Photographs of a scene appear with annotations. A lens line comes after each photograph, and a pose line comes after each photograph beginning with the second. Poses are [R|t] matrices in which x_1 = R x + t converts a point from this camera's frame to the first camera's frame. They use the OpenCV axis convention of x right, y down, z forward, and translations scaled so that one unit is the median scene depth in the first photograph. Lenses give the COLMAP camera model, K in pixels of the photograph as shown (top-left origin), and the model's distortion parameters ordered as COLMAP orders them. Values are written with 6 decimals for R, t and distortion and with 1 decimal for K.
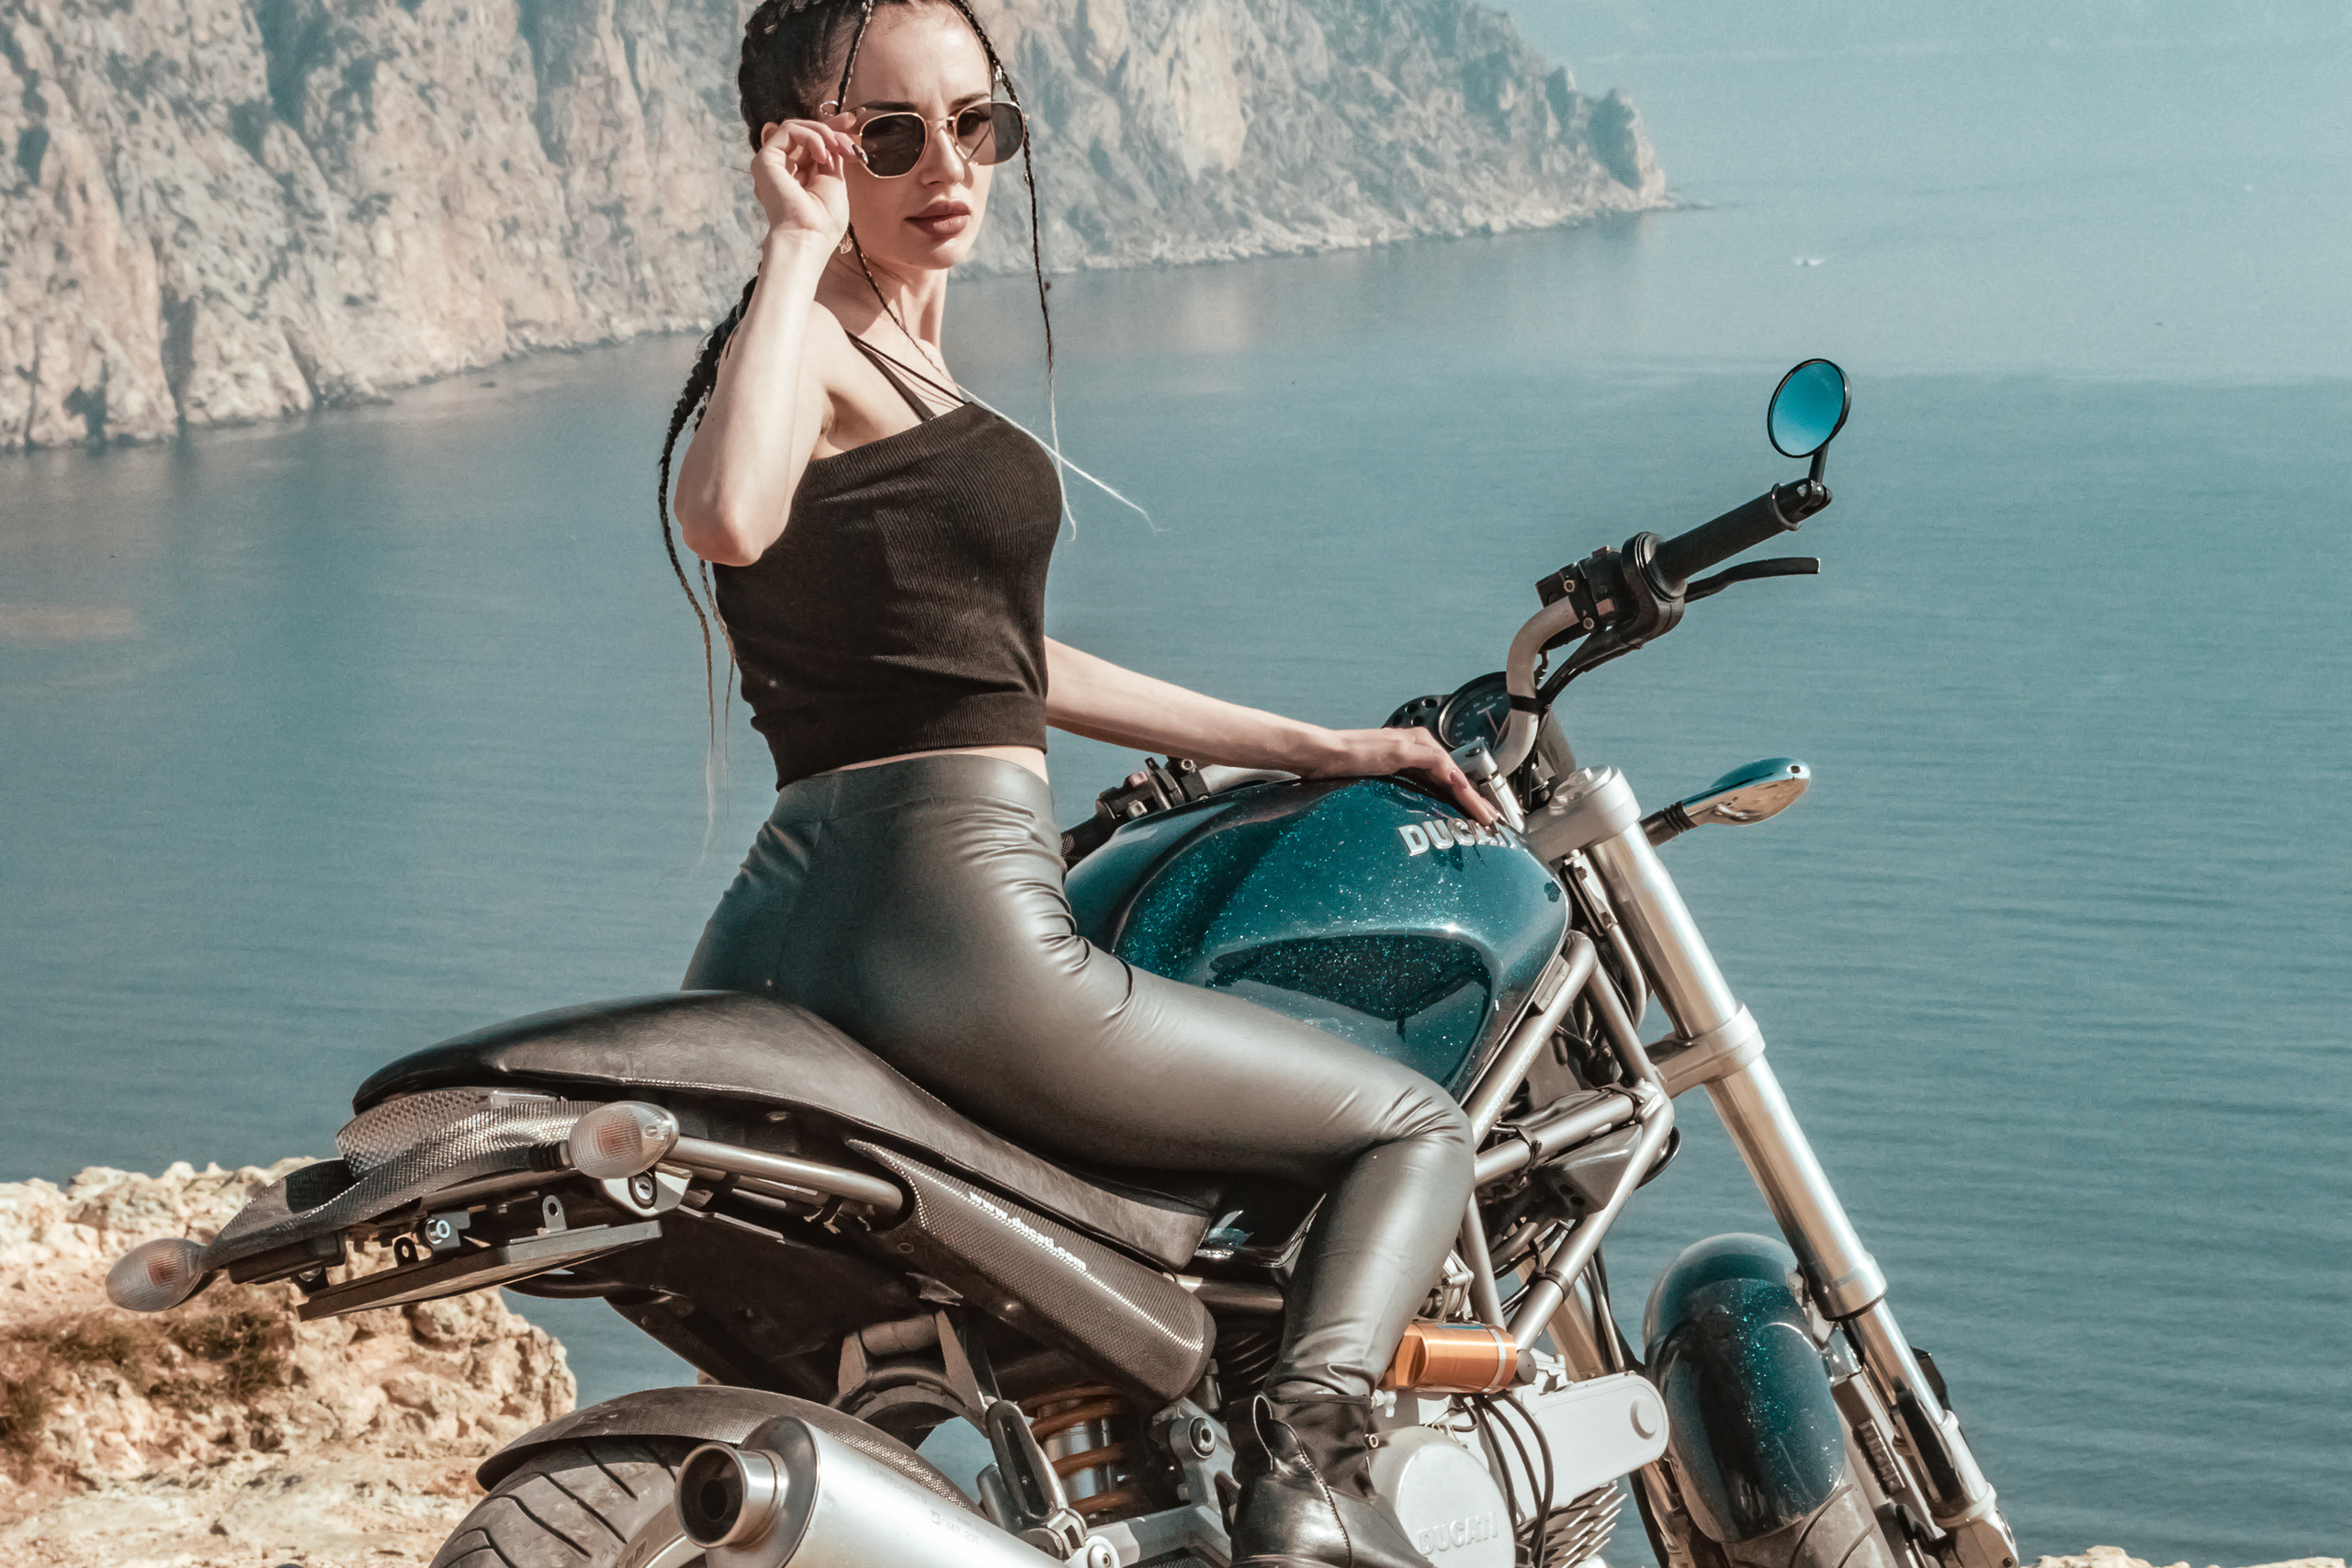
lens RADIAL K [[8109.4, 0, 1365.8], [0, 8109.4, 878.9], [0, 0, 1]] dist [-0.127569, 0.000000]
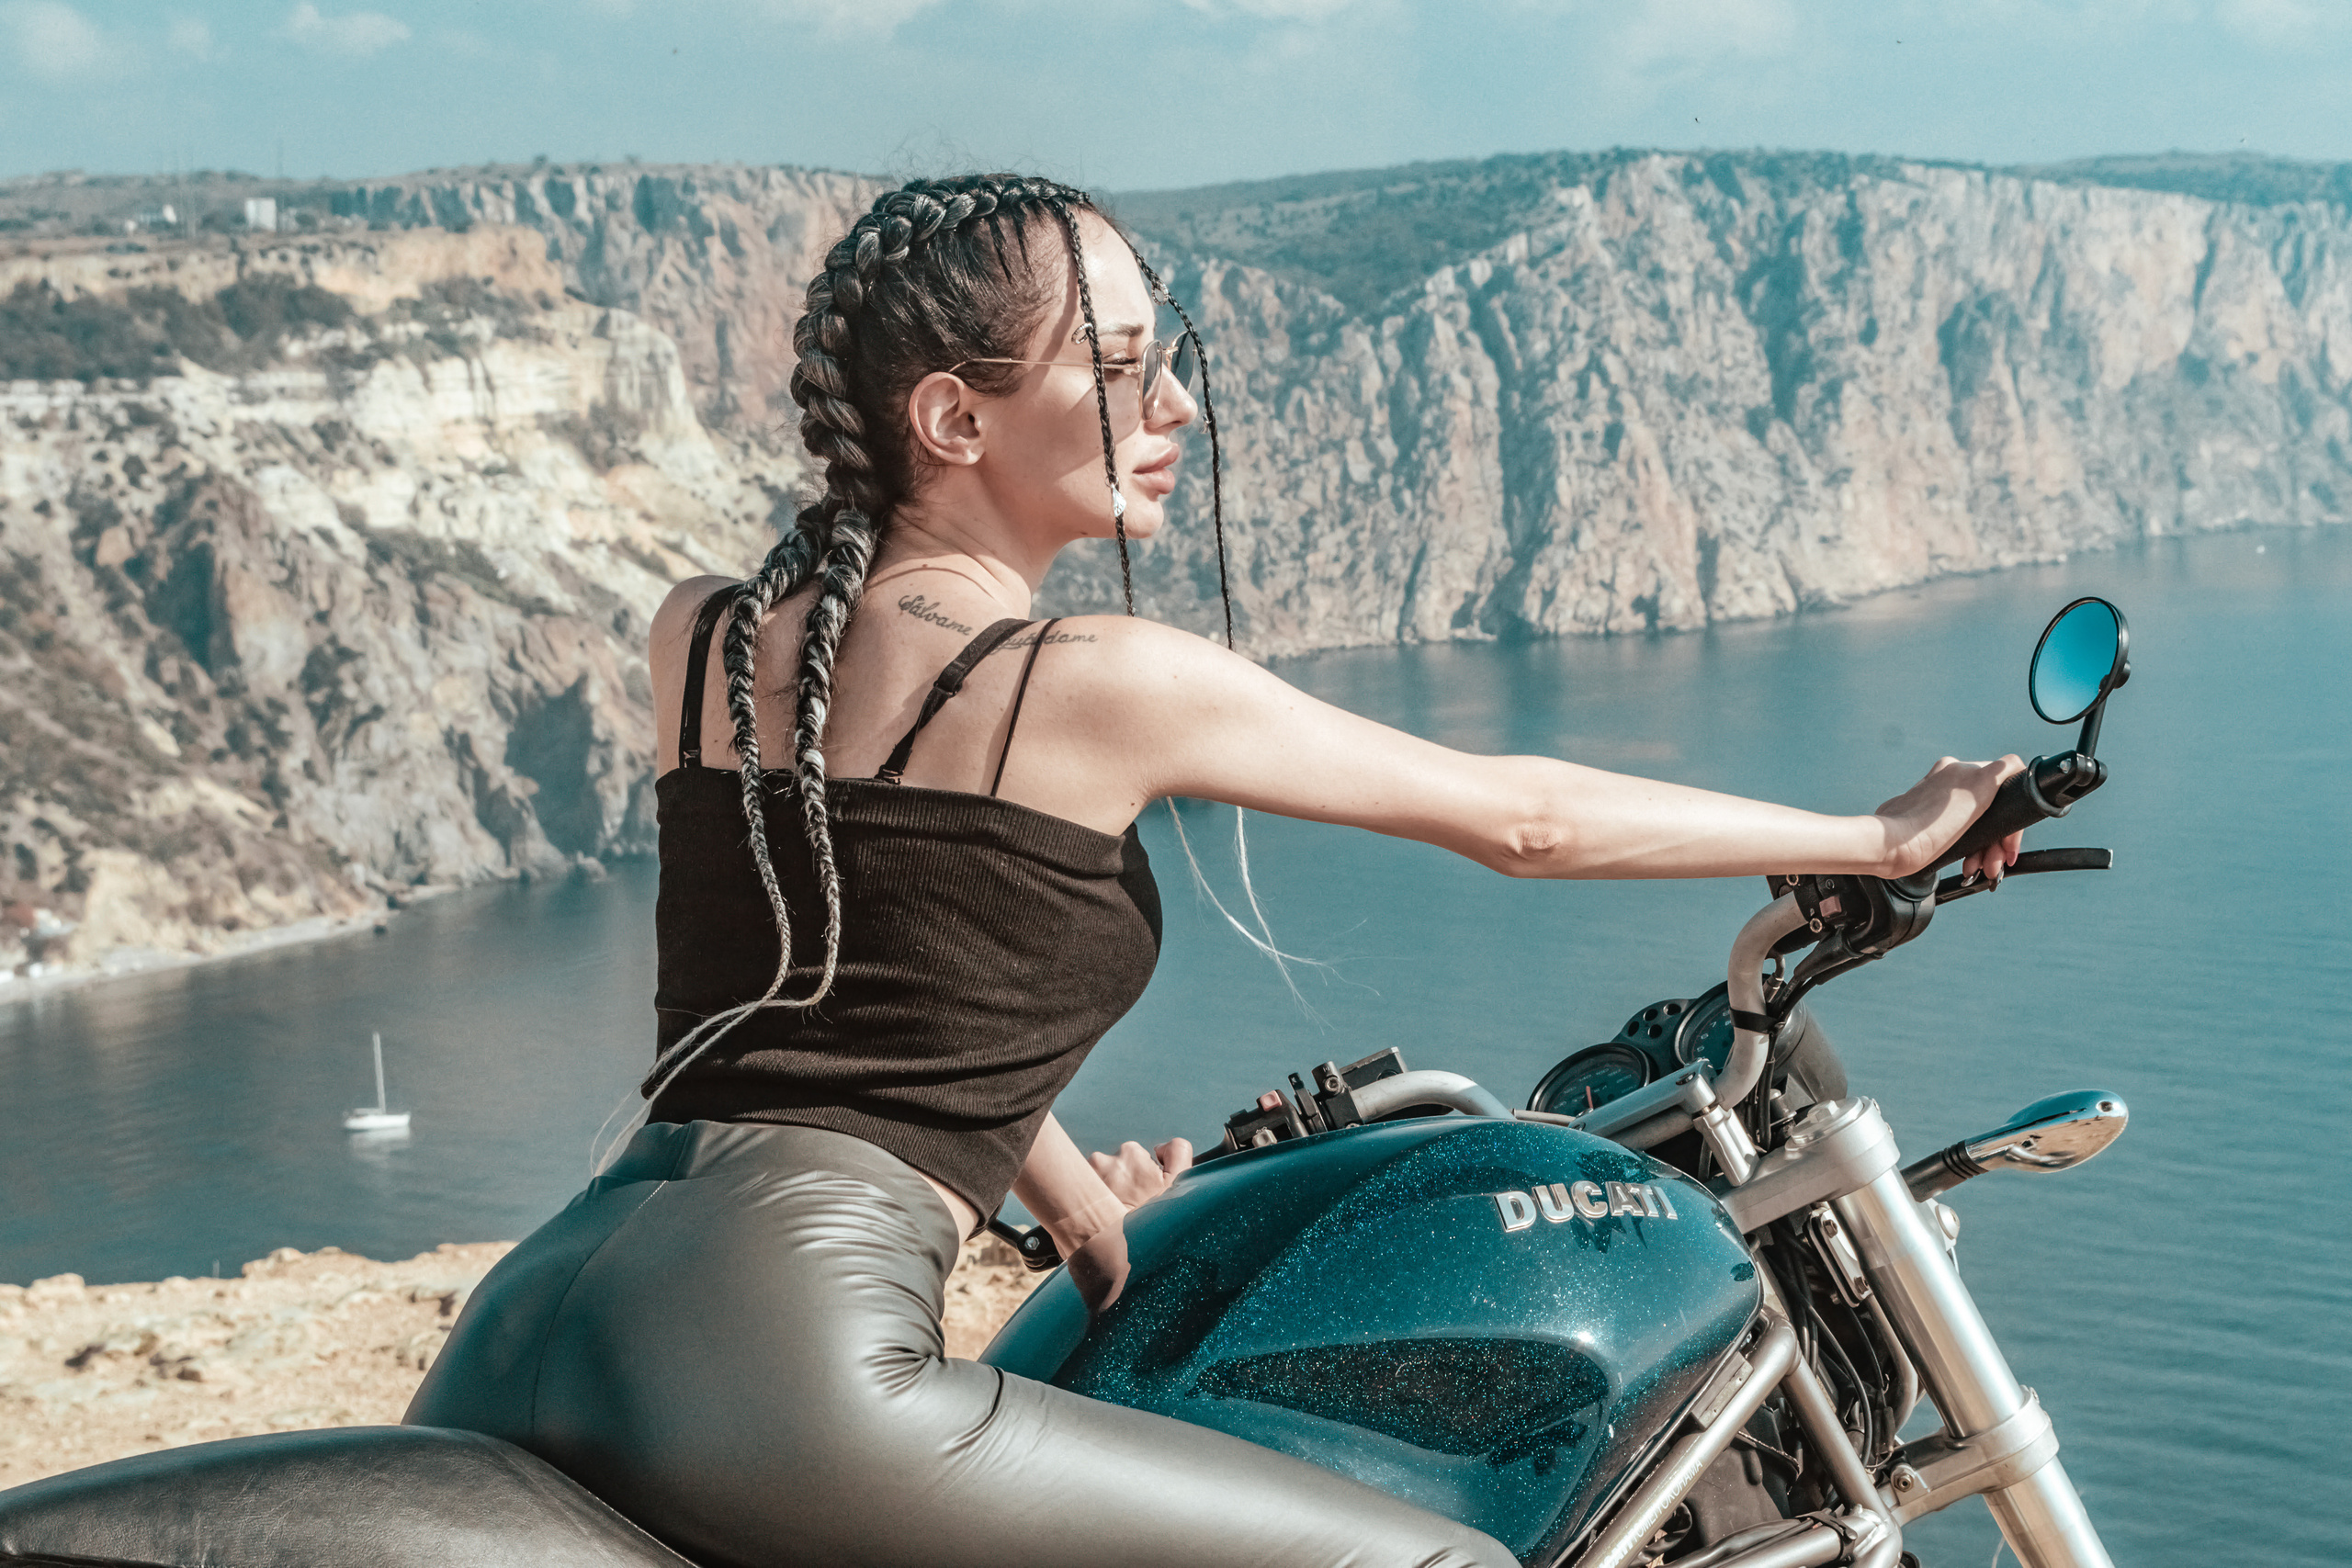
lens RADIAL K [[5415.3, 0, 1121.8], [0, 5415.3, 784.1], [0, 0, 1]] dist [-0.123176, 0.000000]
pose [[0.967890, 0.019516, -0.250615, 0.092388], [-0.026062, 0.999400, -0.022827, -0.030888], [0.250019, 0.028626, 0.967818, 0.459026]]
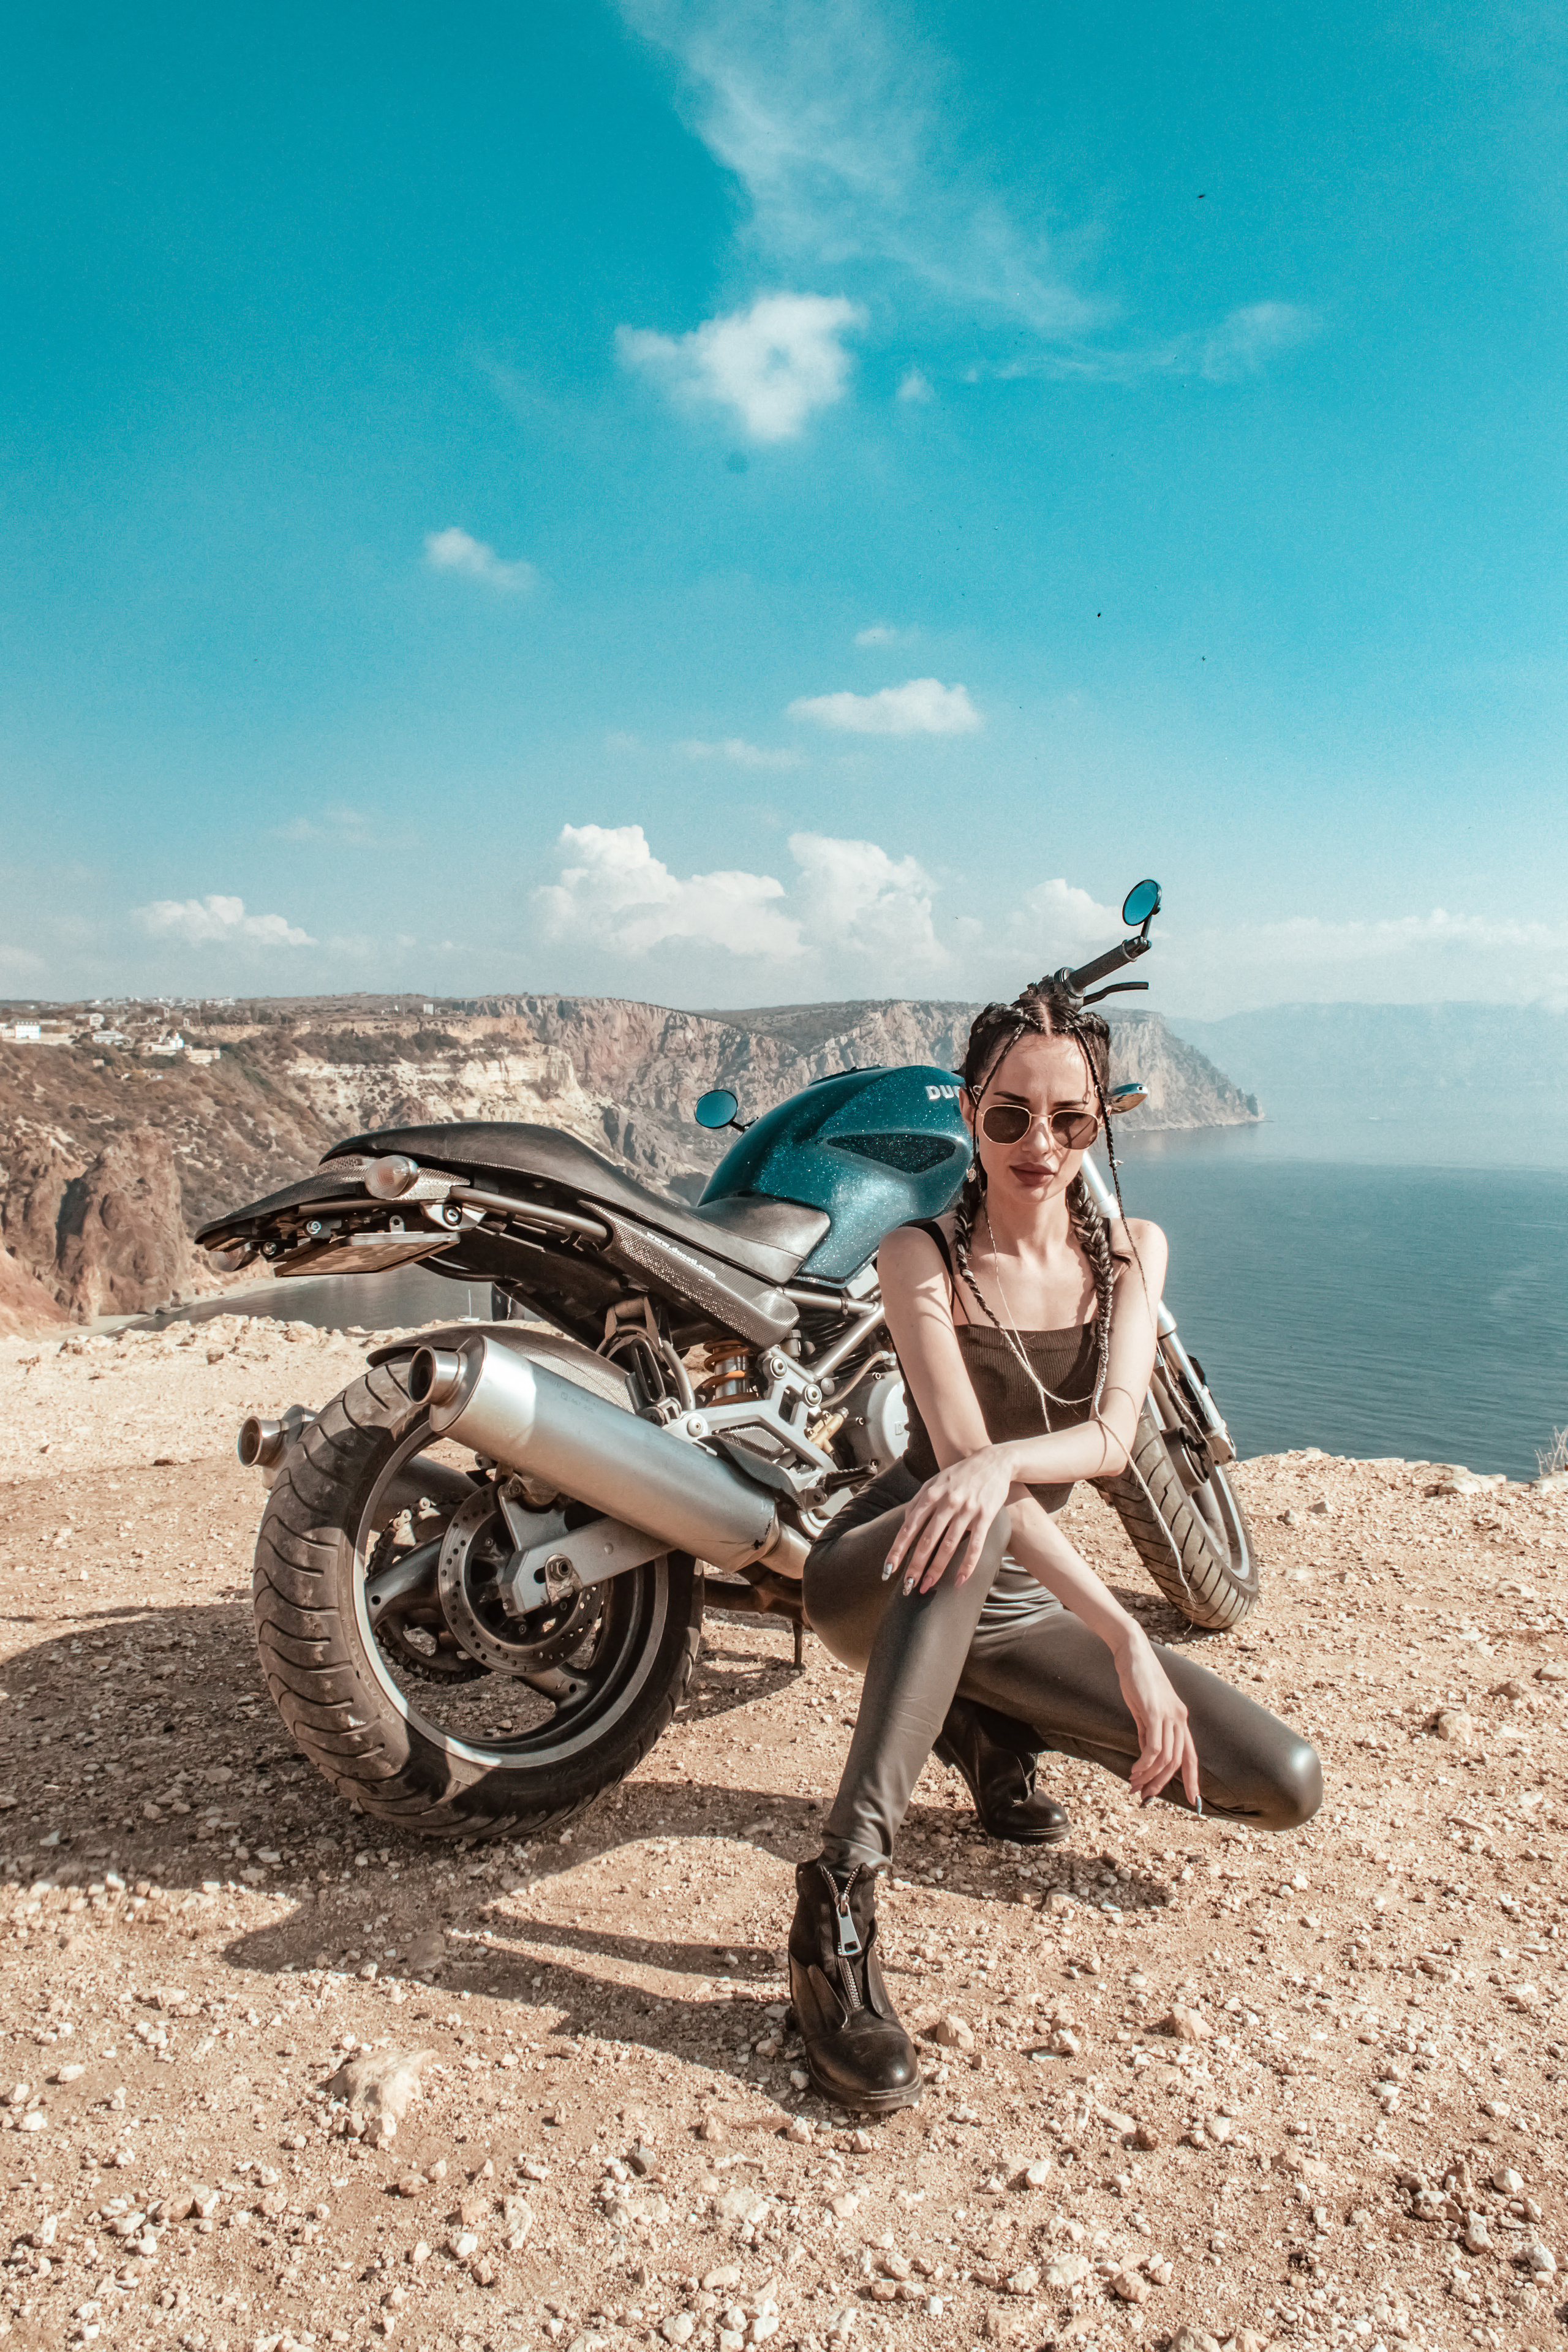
lens RADIAL K [[1827.5, 0, 798.6], [0, 1827.5, 1197.3], [0, 0, 1]] dist [0.046469, -0.039393]
pose [[0.977261, 0.037840, -0.208635, 0.067335], [-0.045537, 0.998443, -0.032213, 0.036524], [0.207091, 0.040981, 0.977463, 0.499494]]
